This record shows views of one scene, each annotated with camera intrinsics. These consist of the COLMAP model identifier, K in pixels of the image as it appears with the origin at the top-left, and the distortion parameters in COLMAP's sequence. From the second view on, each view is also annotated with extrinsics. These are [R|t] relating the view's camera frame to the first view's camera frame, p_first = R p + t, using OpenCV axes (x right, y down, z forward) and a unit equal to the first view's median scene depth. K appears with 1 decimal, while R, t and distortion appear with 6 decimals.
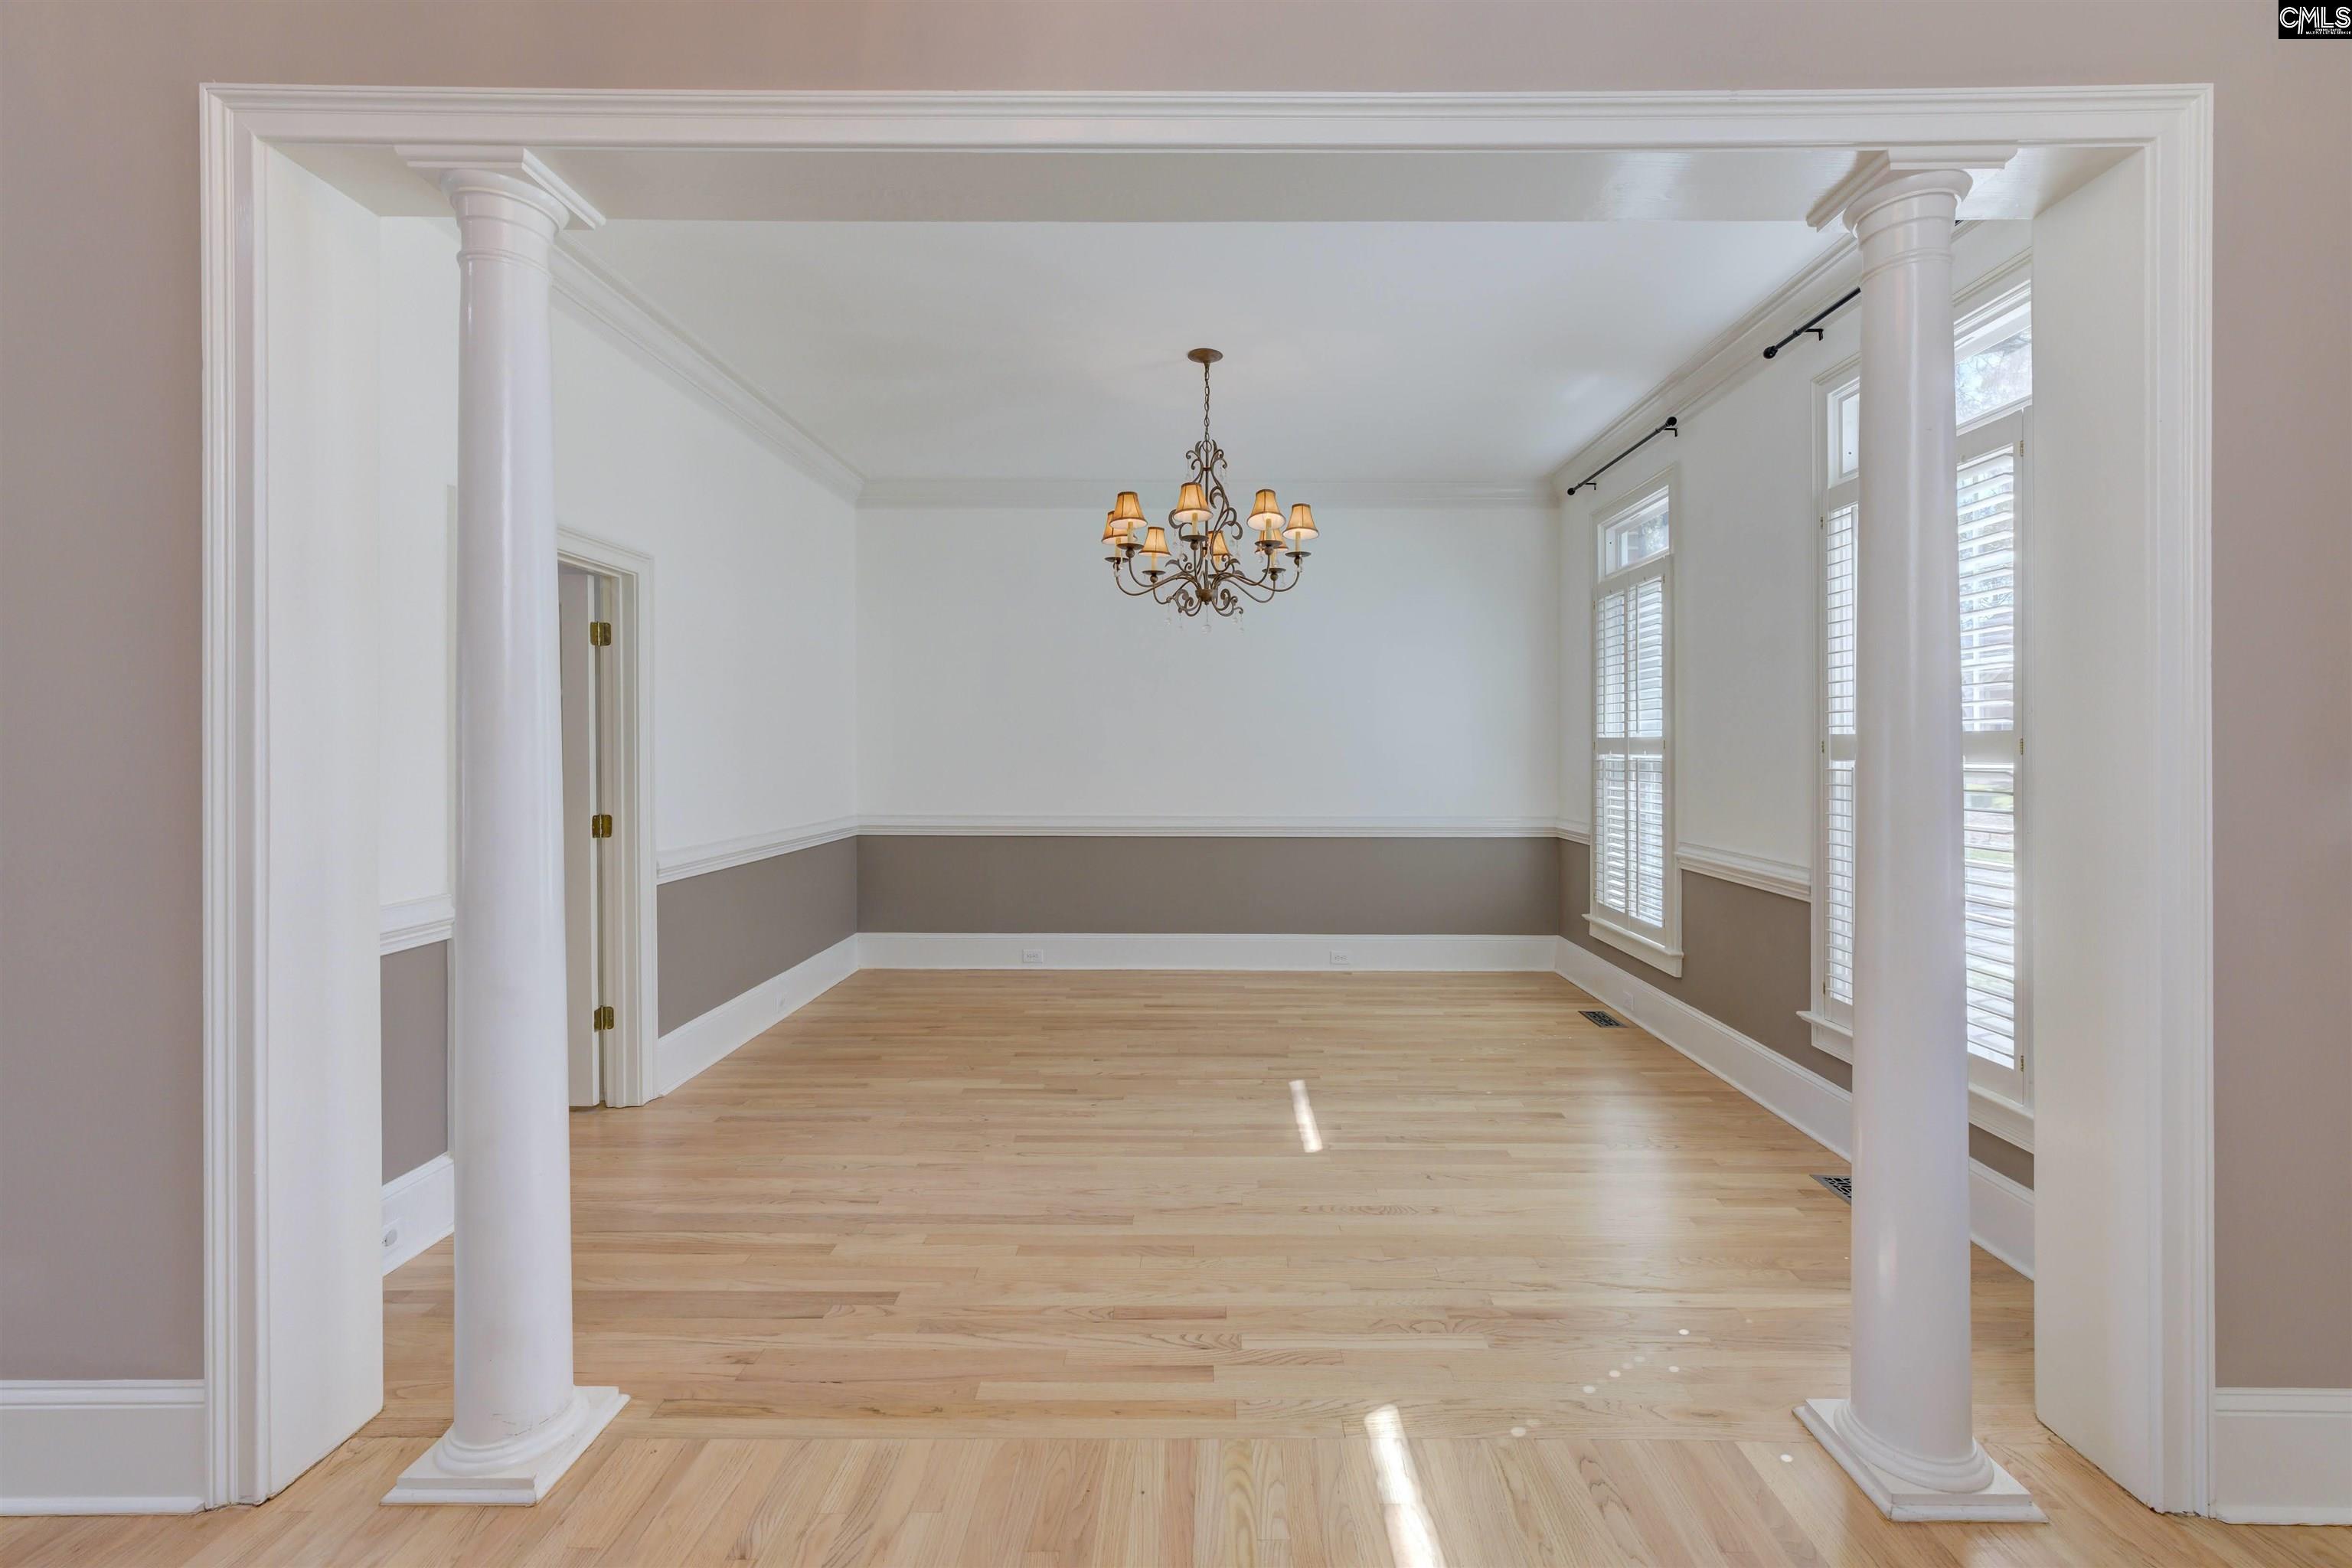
lens RADIAL K [[950.4, 0, 1218.9], [0, 950.4, 749.7], [0, 0, 1]] dist [-0.001551, 0.001013]
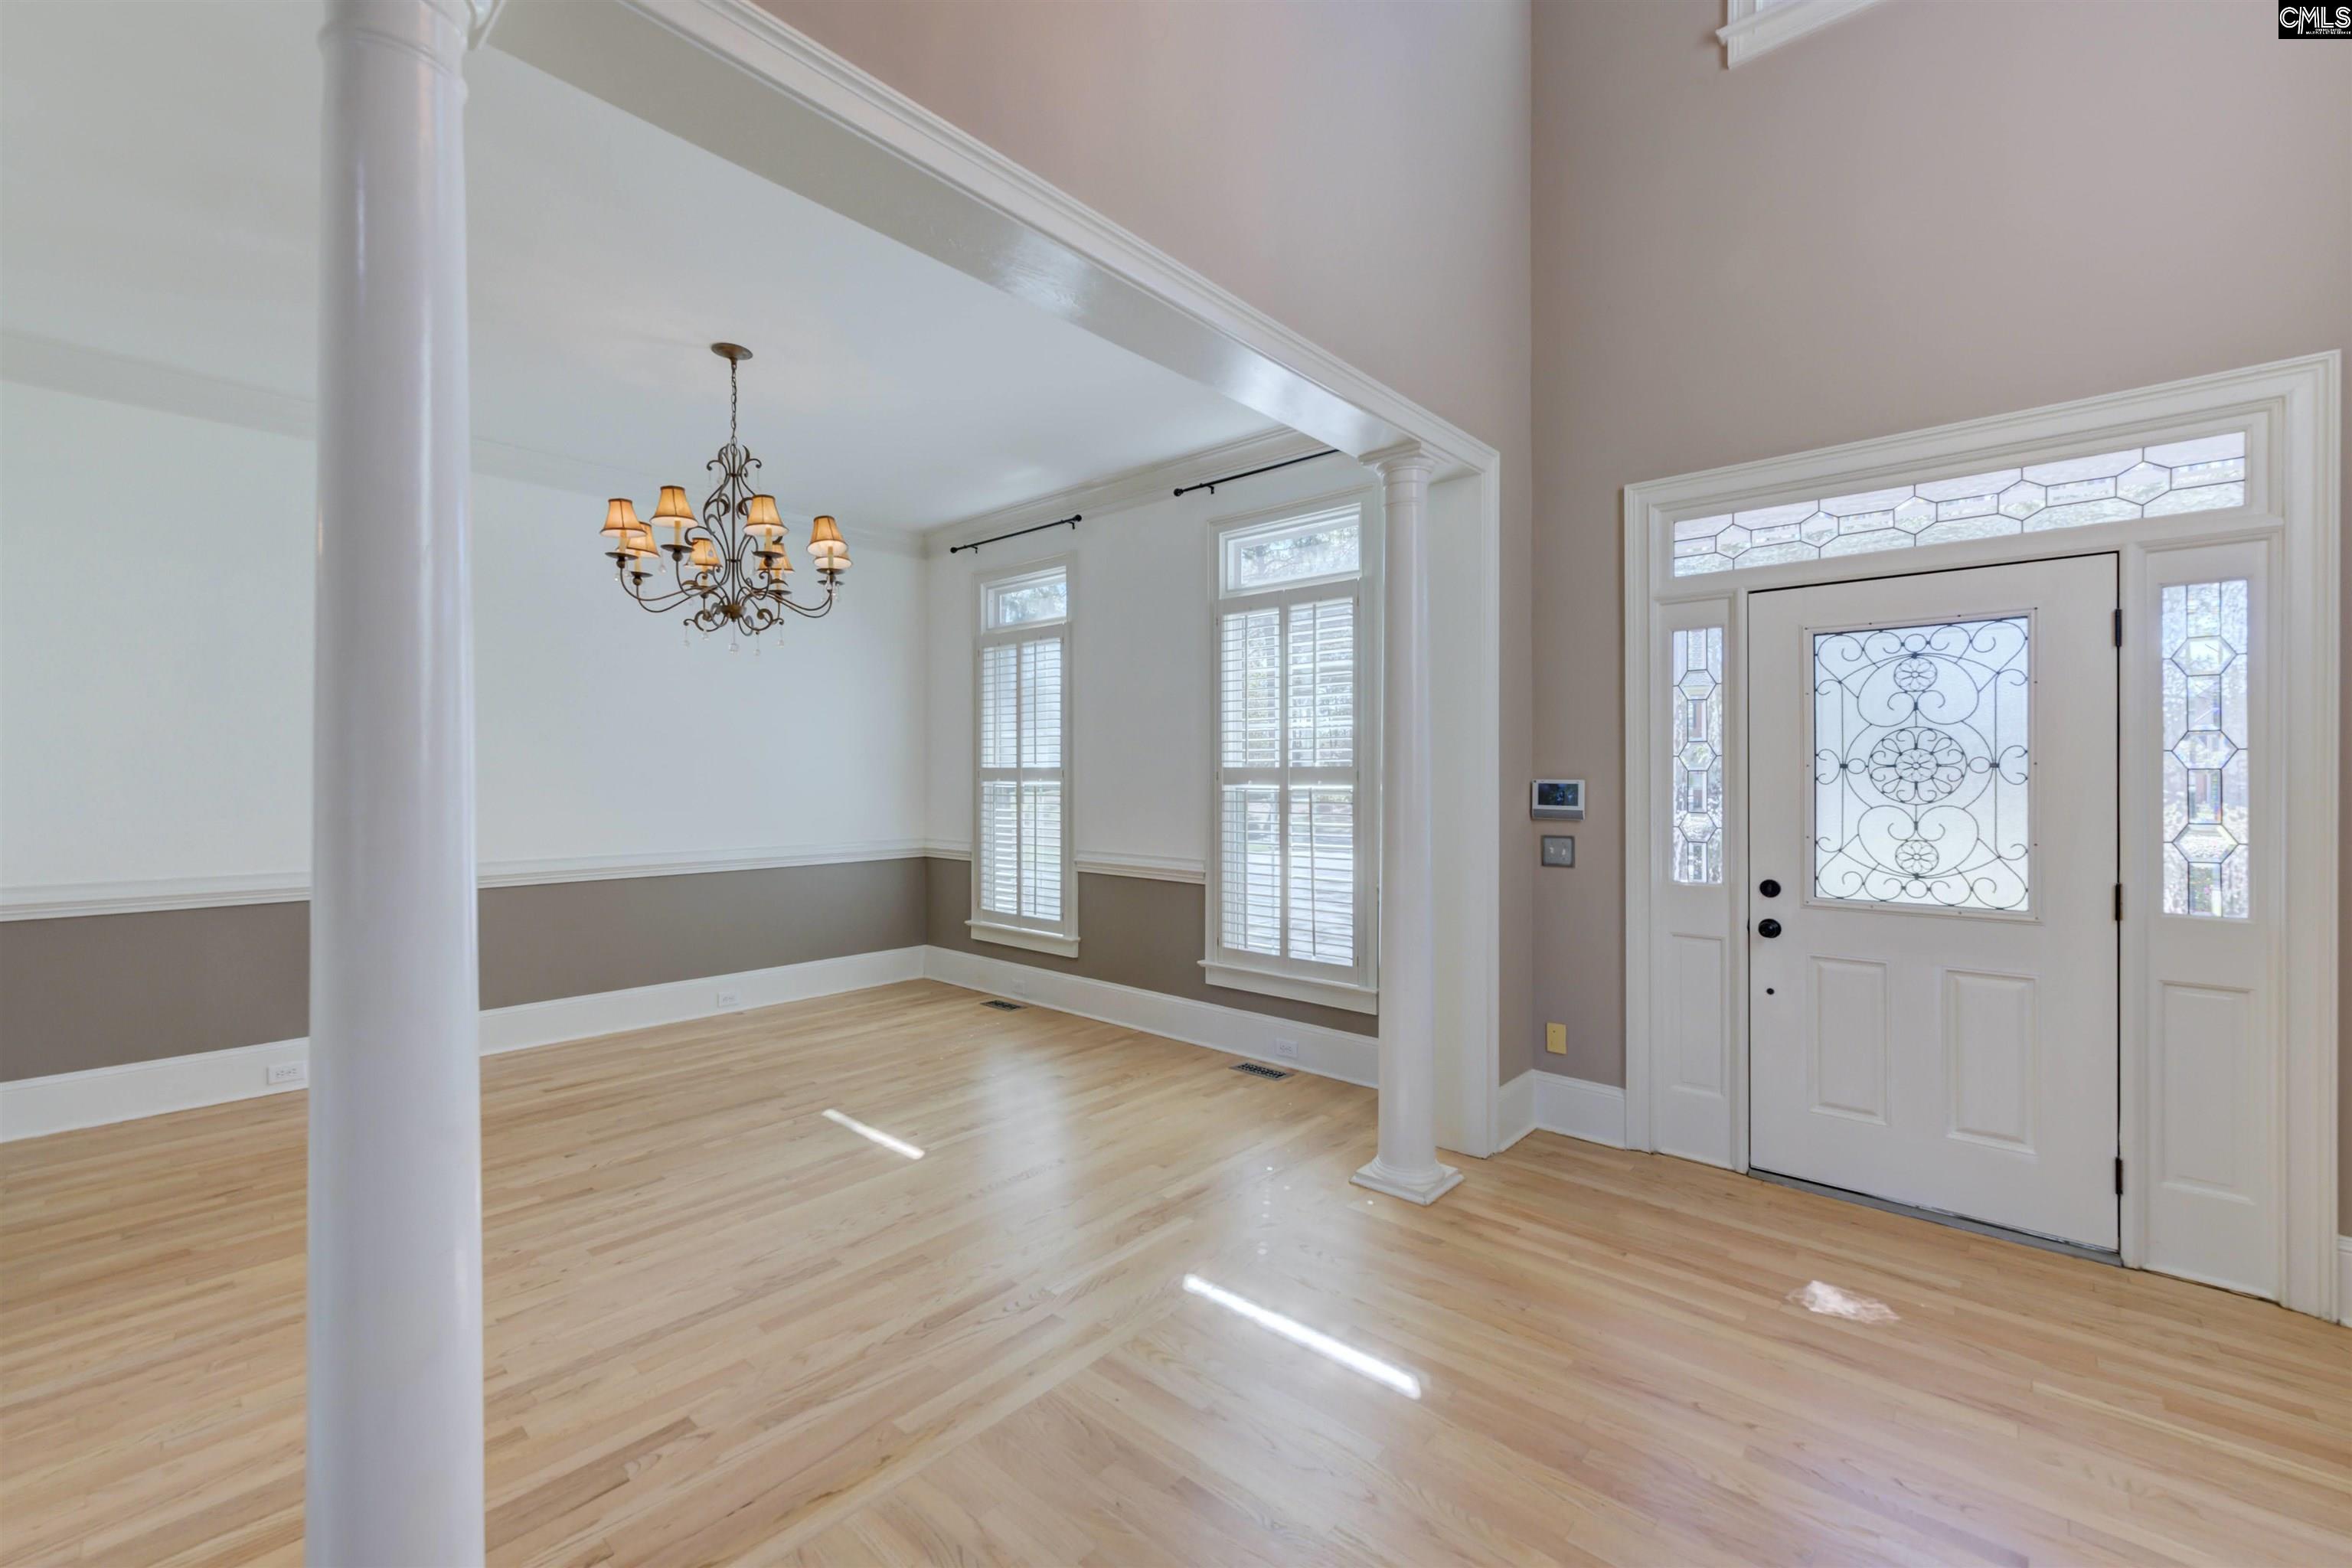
lens RADIAL K [[950.4, 0, 1168.3], [0, 950.4, 777.8], [0, 0, 1]] dist [-0.001551, 0.001013]
pose [[0.672235, -0.002458, 0.740334, -0.418792], [0.001538, 0.999997, 0.001923, -0.002044], [-0.740337, -0.000154, 0.672236, 0.067002]]
